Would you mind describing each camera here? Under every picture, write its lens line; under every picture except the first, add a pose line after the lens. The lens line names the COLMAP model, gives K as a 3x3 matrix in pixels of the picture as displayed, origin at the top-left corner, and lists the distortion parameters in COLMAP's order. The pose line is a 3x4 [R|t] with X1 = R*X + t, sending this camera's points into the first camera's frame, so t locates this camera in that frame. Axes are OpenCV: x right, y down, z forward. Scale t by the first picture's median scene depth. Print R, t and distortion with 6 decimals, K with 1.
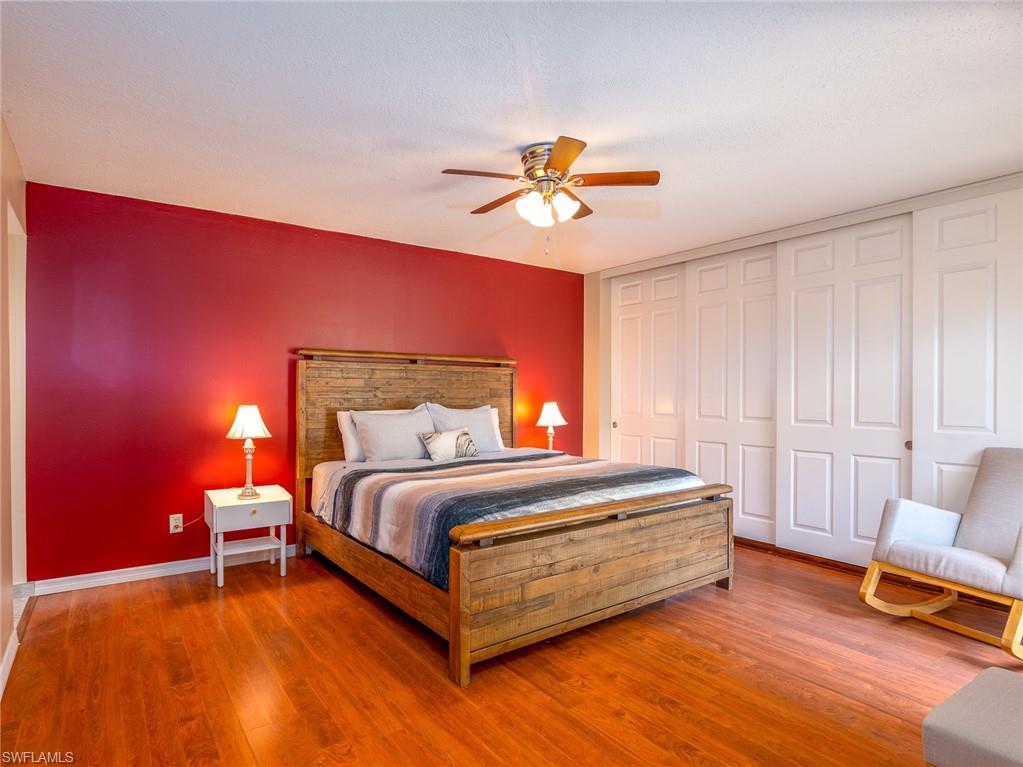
lens RADIAL K [[548.4, 0, 511.4], [0, 548.4, 397.5], [0, 0, 1]] dist [-0.004477, -0.000823]
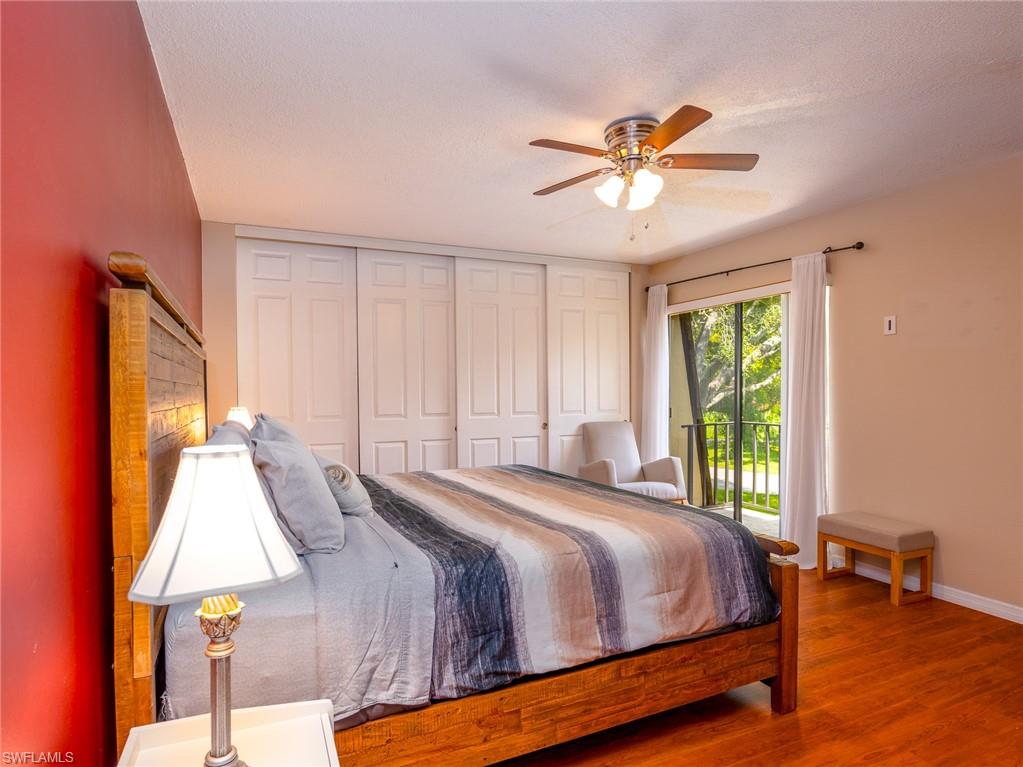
lens RADIAL K [[526.2, 0, 511.5], [0, 526.2, 383.5], [0, 0, 1]] dist [0.000052, 0.000250]
pose [[0.247588, 0.003418, 0.968859, -0.581465], [0.013666, 0.999882, -0.007020, -0.014873], [-0.968769, 0.014979, 0.247512, 0.665350]]
